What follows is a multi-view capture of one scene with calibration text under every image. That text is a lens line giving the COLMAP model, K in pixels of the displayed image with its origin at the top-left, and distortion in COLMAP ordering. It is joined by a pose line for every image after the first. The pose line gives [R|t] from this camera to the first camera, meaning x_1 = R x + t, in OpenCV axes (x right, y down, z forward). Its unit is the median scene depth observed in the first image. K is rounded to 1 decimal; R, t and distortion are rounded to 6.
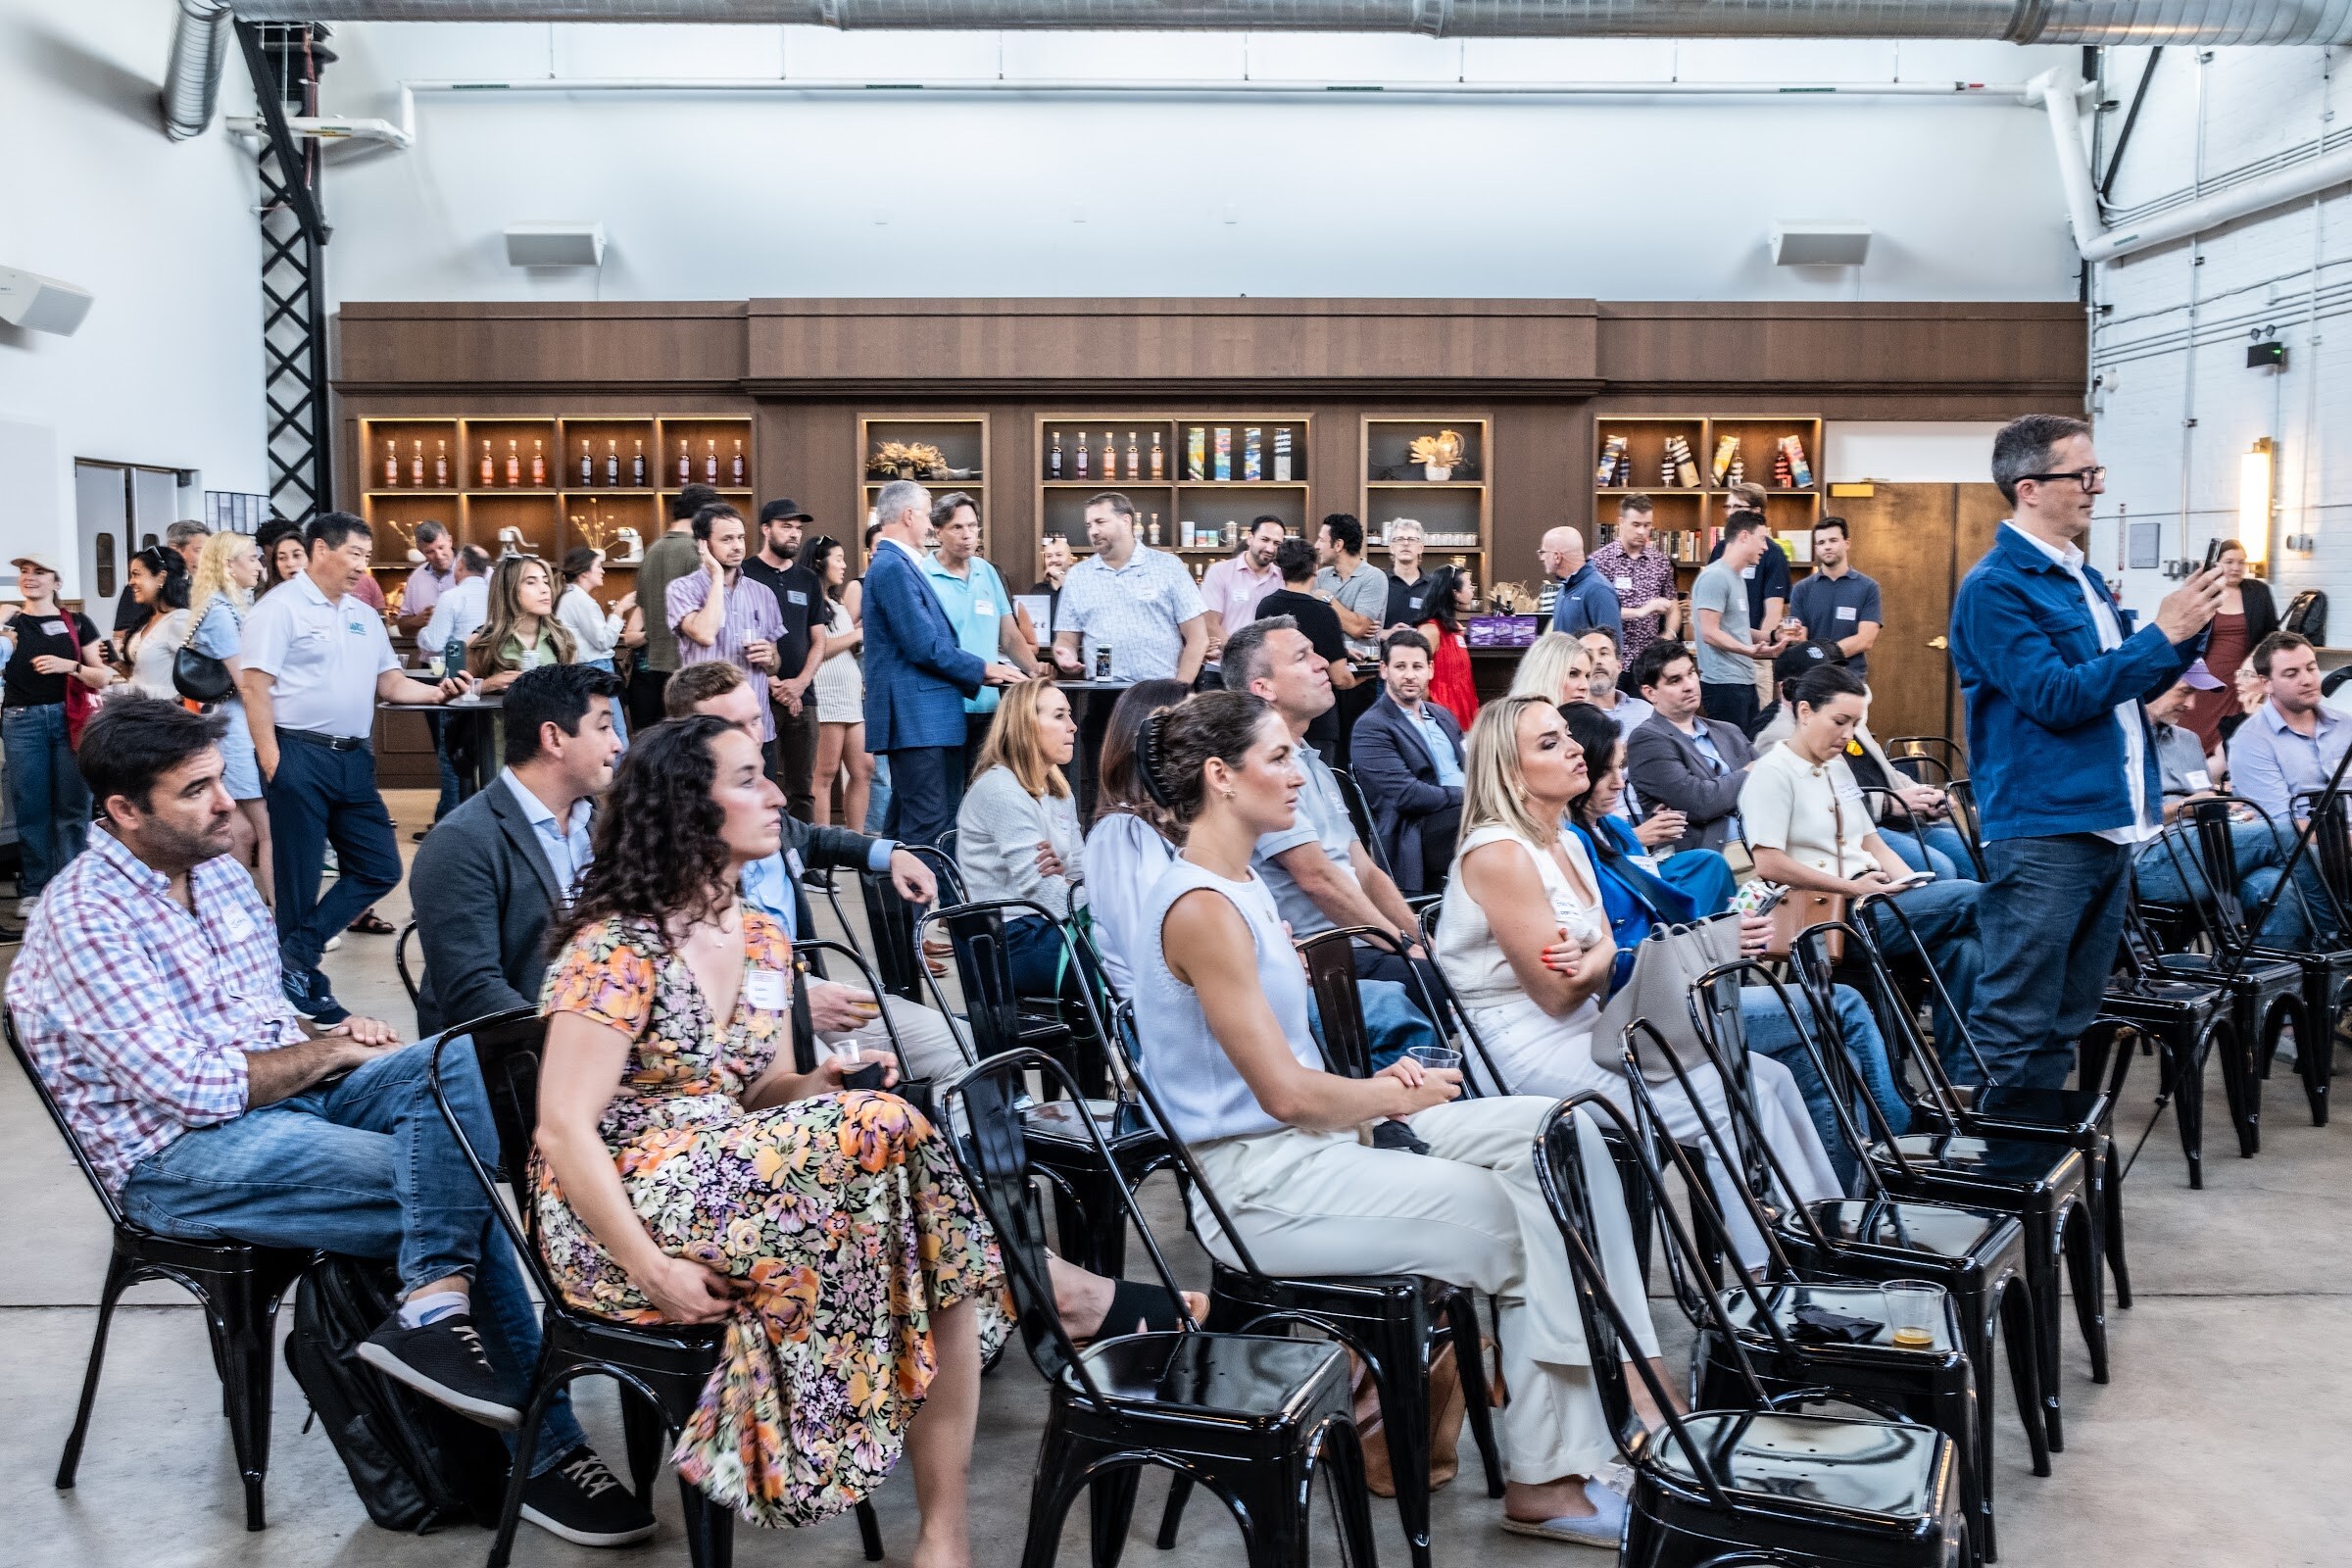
lens RADIAL K [[2532.4, 0, 1176.0], [0, 2532.4, 784.0], [0, 0, 1]] dist [-0.059257, 0.202782]
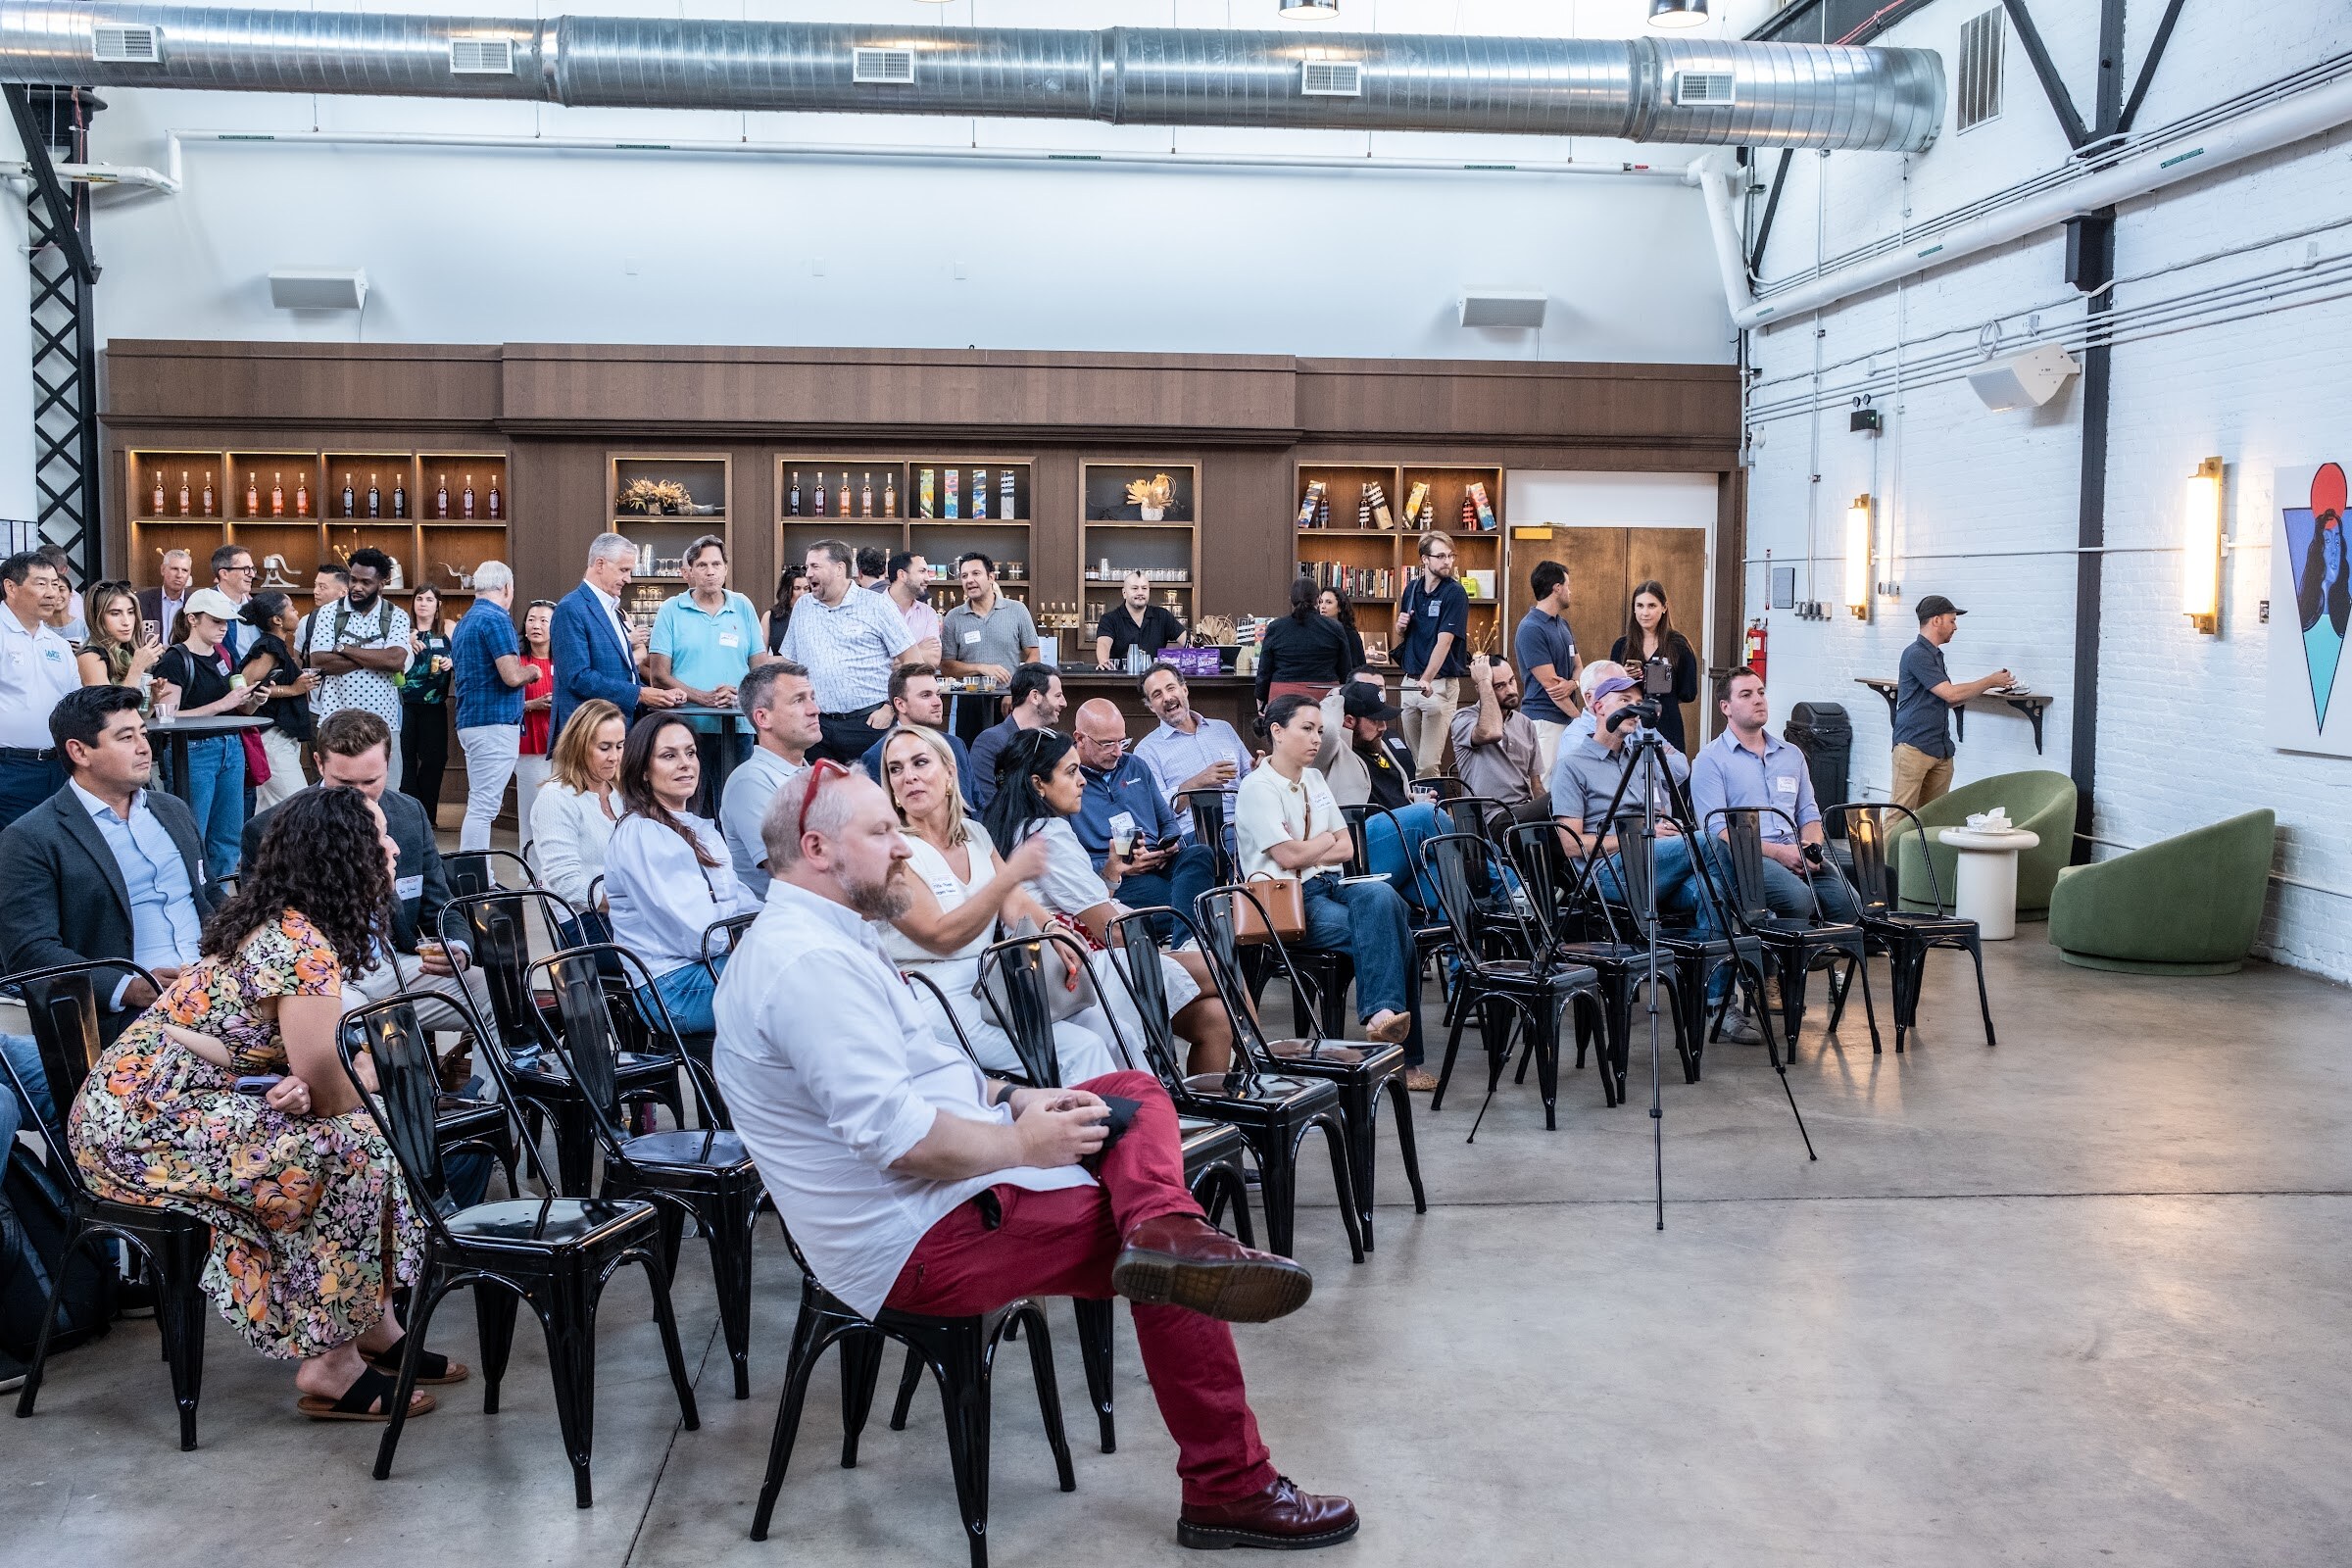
lens RADIAL K [[2547.9, 0, 1229.0], [0, 2547.9, 781.3], [0, 0, 1]] dist [-0.062096, 0.183734]
pose [[0.997472, 0.004282, 0.070925, 0.060153], [-0.003659, 0.999954, -0.008915, 0.000851], [-0.070960, 0.008633, 0.997442, -0.085360]]
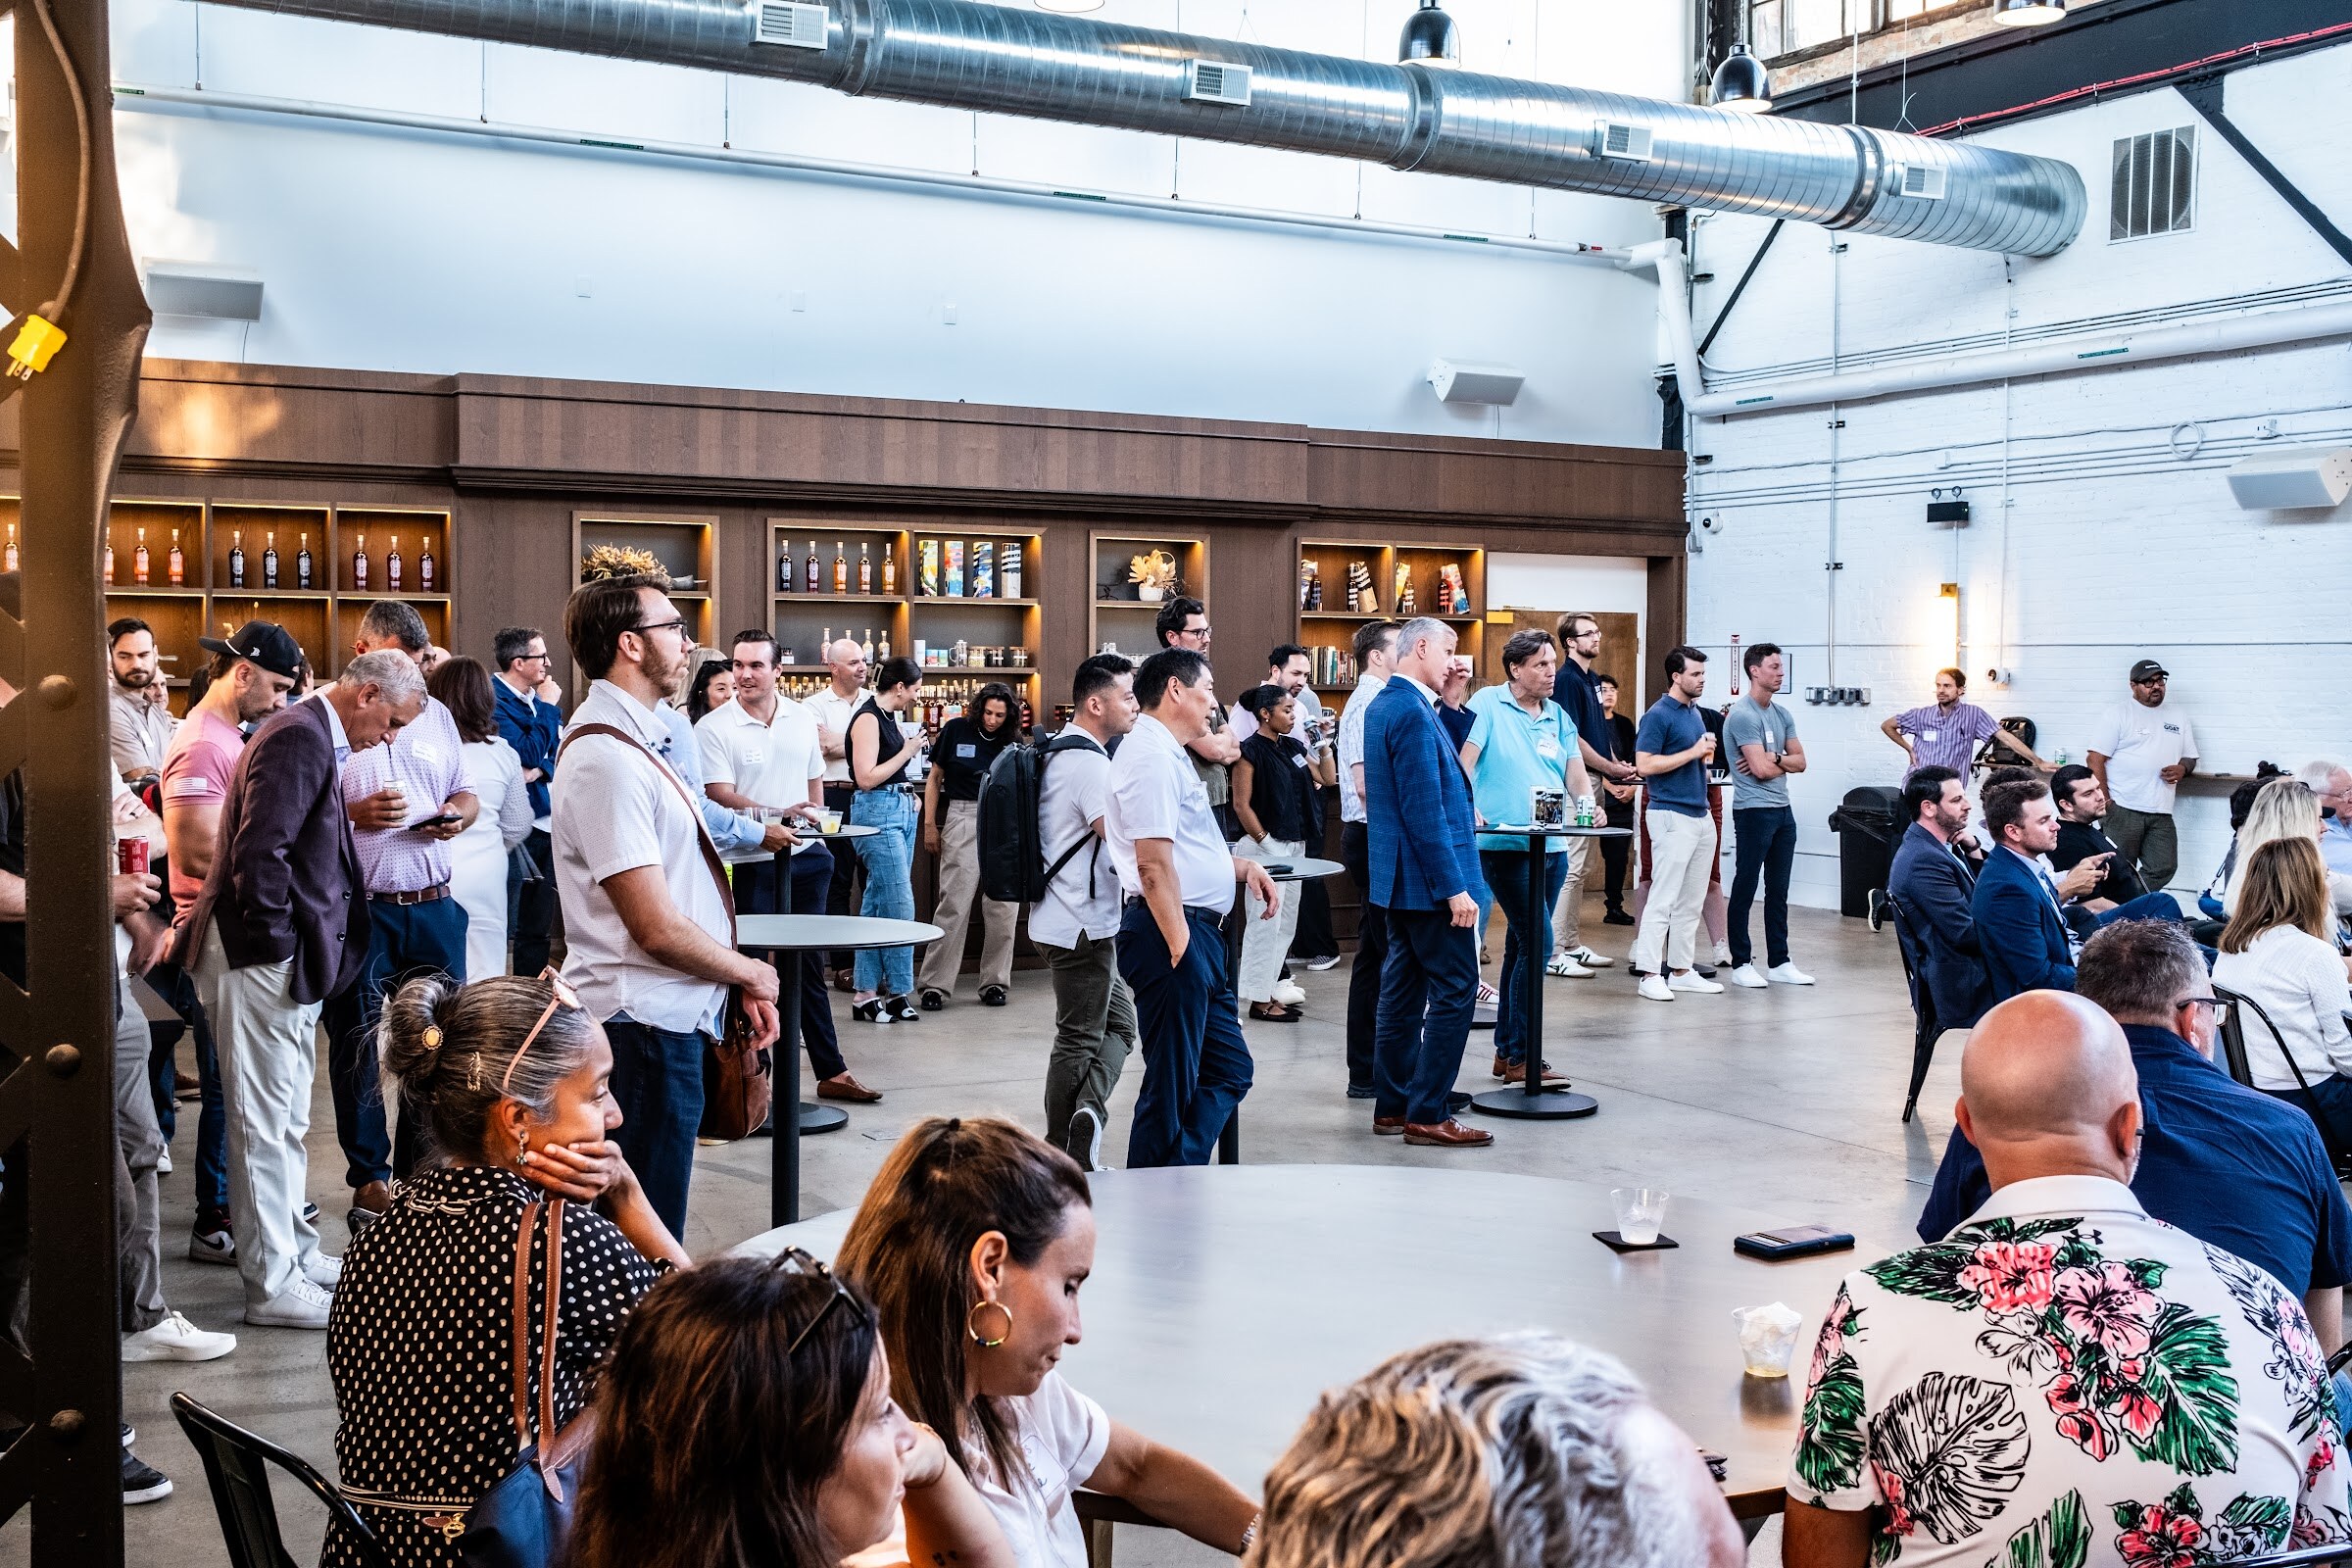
lens RADIAL K [[2587.9, 0, 1176.0], [0, 2587.9, 784.0], [0, 0, 1]] dist [-0.021336, 0.019213]
pose [[0.875317, -0.014389, 0.483335, -0.376630], [0.032929, 0.999011, -0.029894, -0.019012], [-0.482427, 0.042083, 0.874925, 0.122321]]
